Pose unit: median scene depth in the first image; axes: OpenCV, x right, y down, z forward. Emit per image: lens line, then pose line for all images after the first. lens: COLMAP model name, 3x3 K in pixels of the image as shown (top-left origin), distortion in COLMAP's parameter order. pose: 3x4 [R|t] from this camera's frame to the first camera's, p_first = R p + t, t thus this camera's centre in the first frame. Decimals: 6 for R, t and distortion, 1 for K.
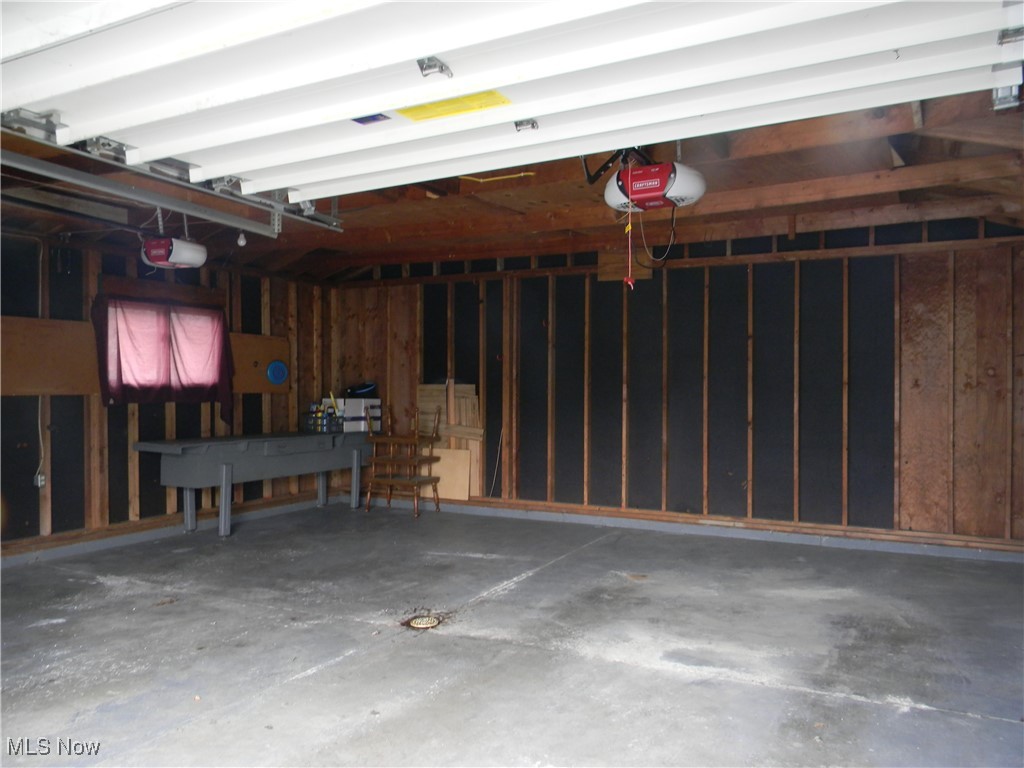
lens RADIAL K [[812.2, 0, 507.5], [0, 812.2, 387.8], [0, 0, 1]] dist [0.012574, -0.016439]
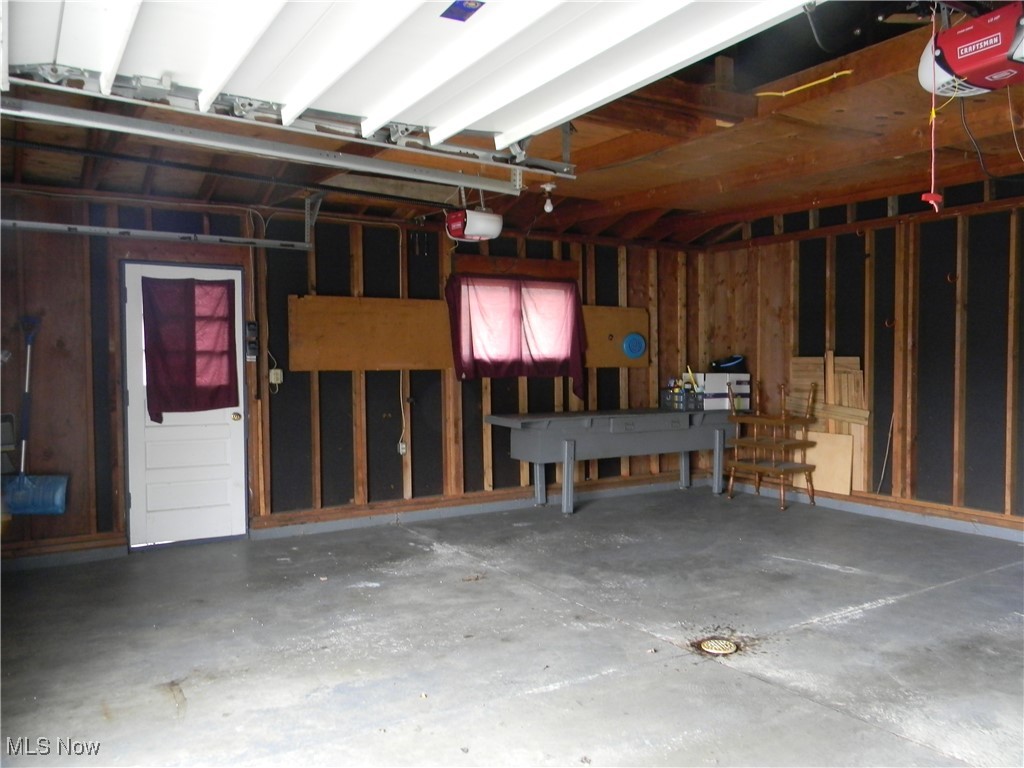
lens RADIAL K [[812.2, 0, 513.1], [0, 812.2, 384.5], [0, 0, 1]] dist [0.012574, -0.016439]
pose [[0.864447, 0.011131, -0.502600, 0.092984], [0.004240, 0.999558, 0.029430, -0.002426], [0.502705, -0.027571, 0.864018, 0.133467]]
